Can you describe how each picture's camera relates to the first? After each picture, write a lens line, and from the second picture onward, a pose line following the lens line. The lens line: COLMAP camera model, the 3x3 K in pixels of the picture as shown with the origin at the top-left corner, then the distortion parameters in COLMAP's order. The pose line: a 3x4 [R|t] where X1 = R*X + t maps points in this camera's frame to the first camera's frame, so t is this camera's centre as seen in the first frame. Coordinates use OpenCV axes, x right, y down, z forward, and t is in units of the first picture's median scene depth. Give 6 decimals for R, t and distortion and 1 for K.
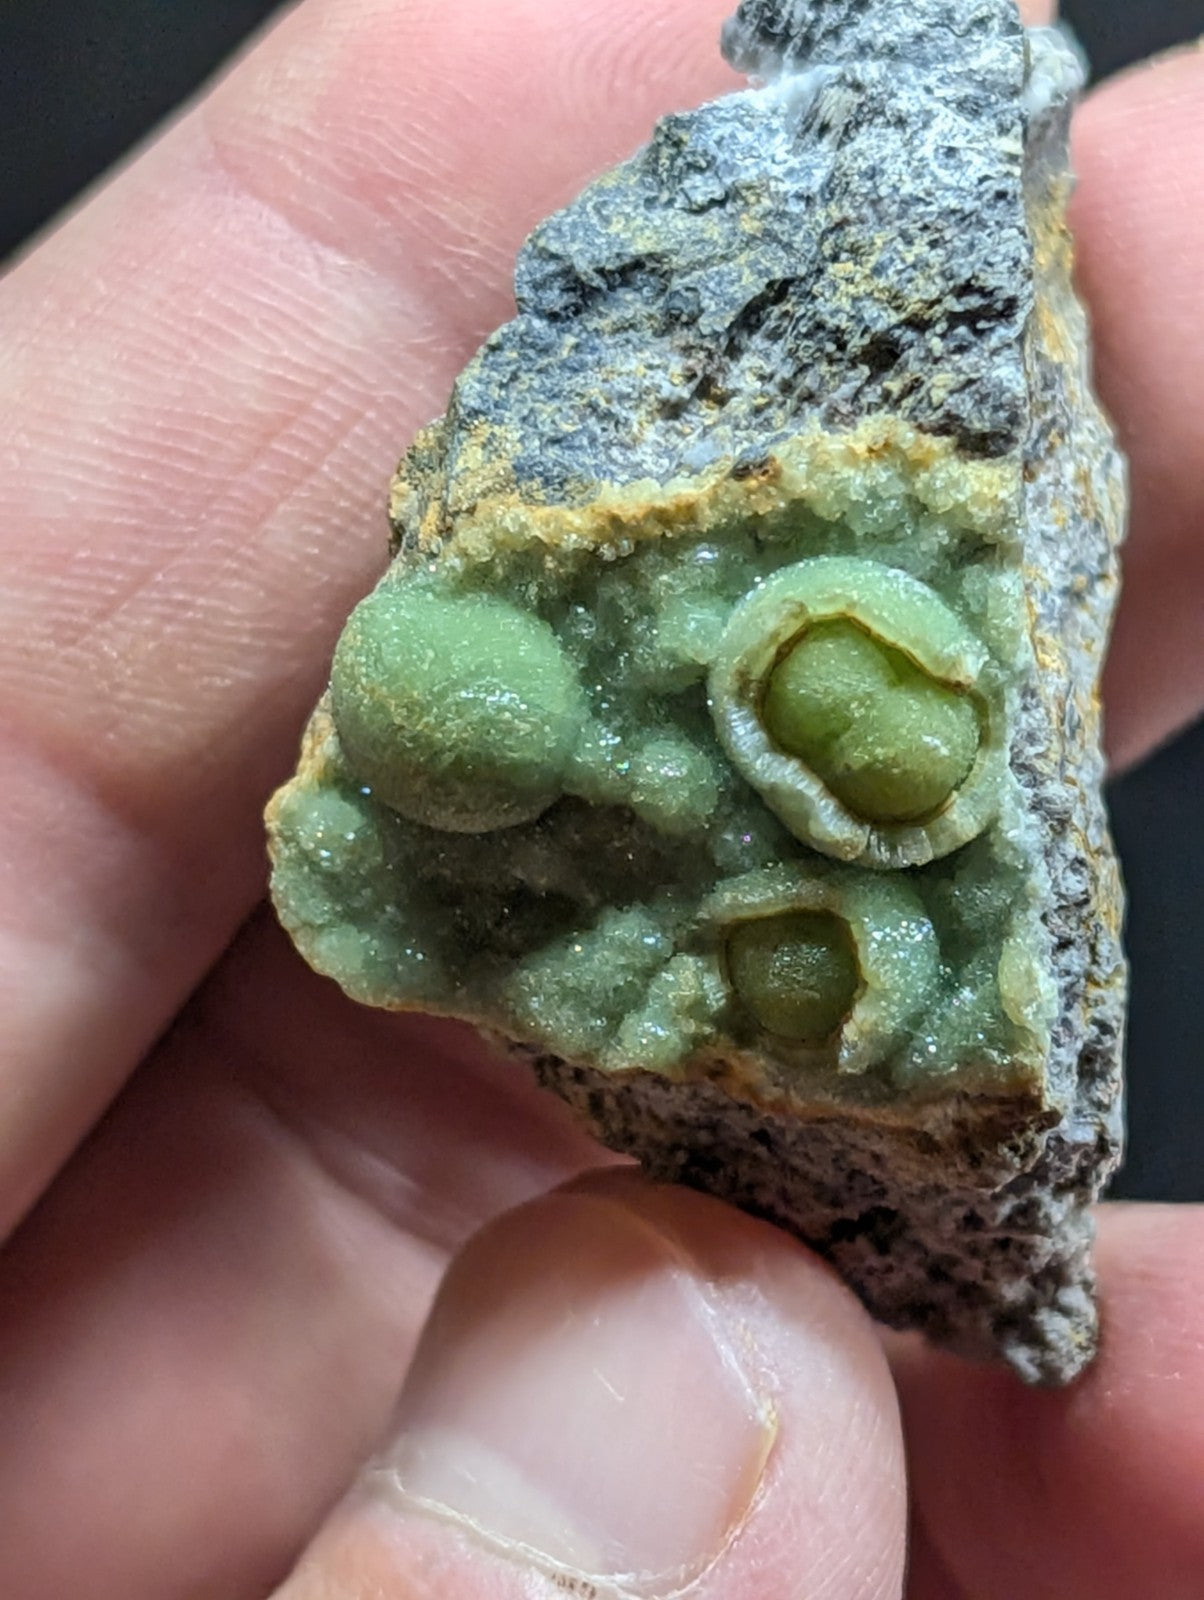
lens RADIAL K [[3010.2, 0, 602.0], [0, 3010.2, 800.0], [0, 0, 1]] dist [-0.188378, 1.153904]
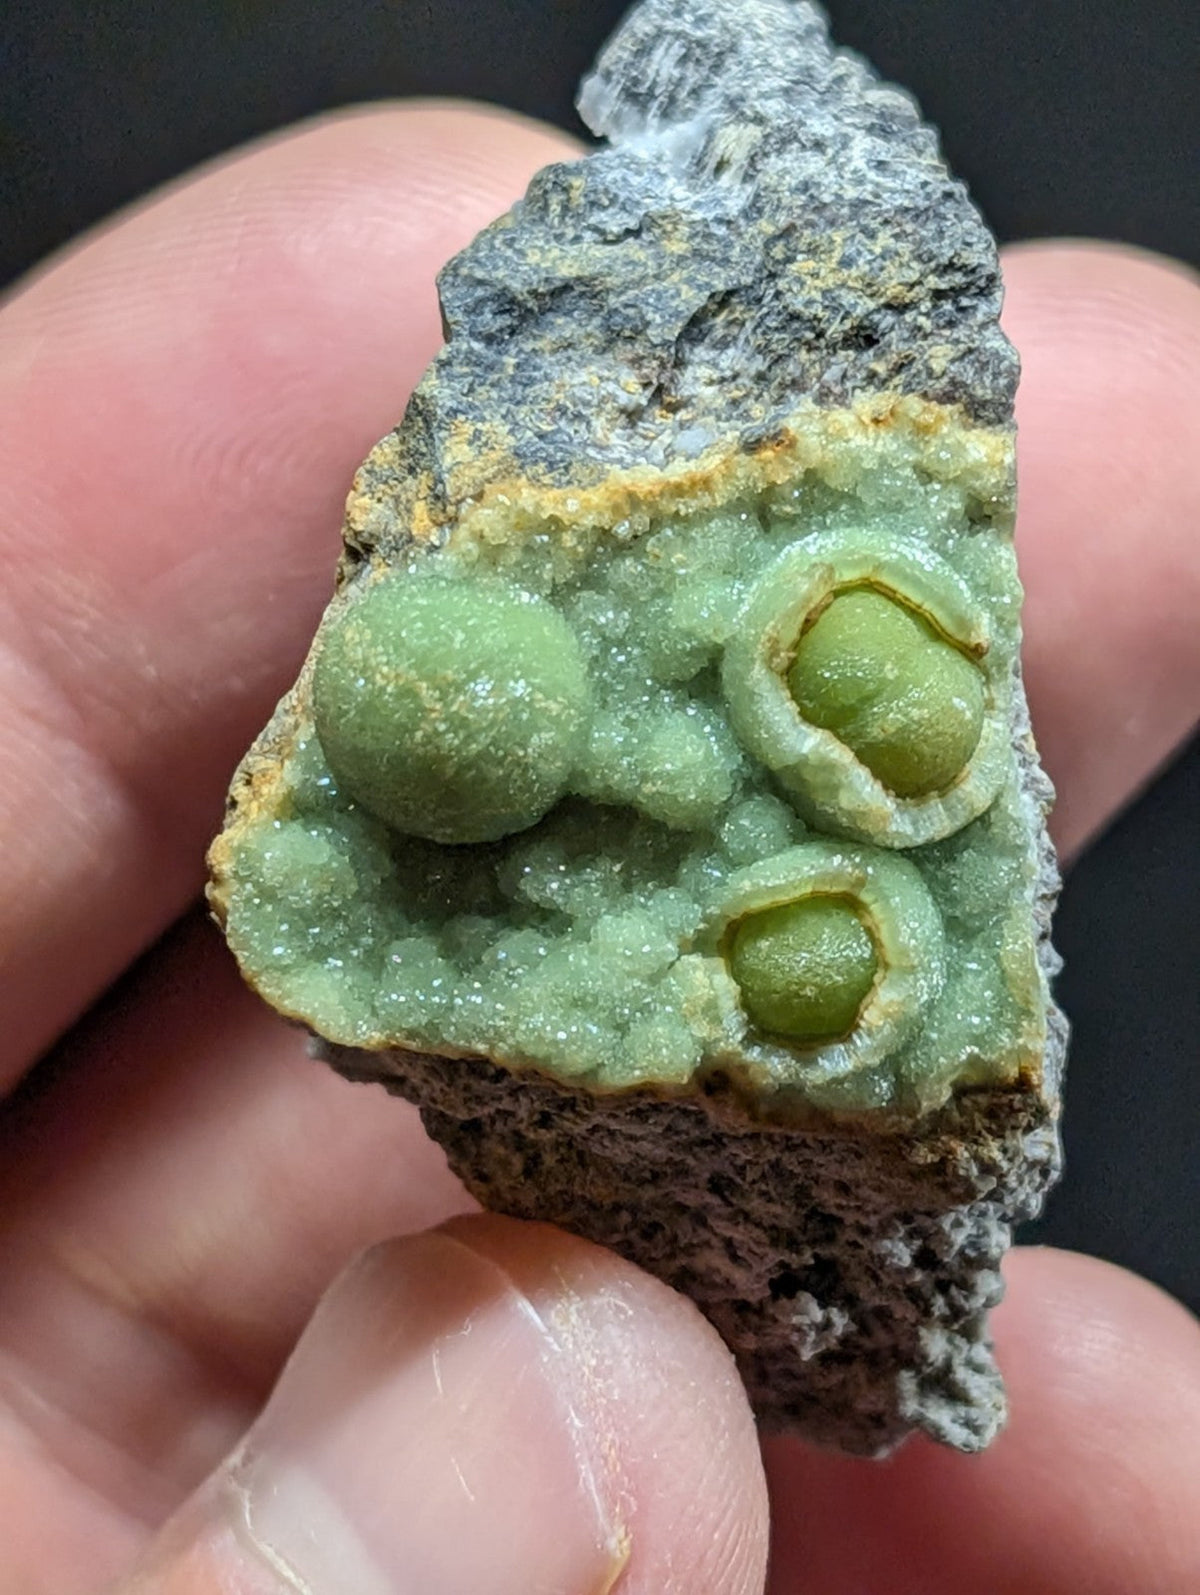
lens RADIAL K [[3000.8, 0, 600.0], [0, 3000.8, 797.5], [0, 0, 1]] dist [-0.188378, 1.153904]
pose [[0.979897, -0.044532, 0.194472, -0.189259], [0.066531, 0.991912, -0.108094, 0.103943], [-0.188085, 0.118859, 0.974934, 0.049848]]
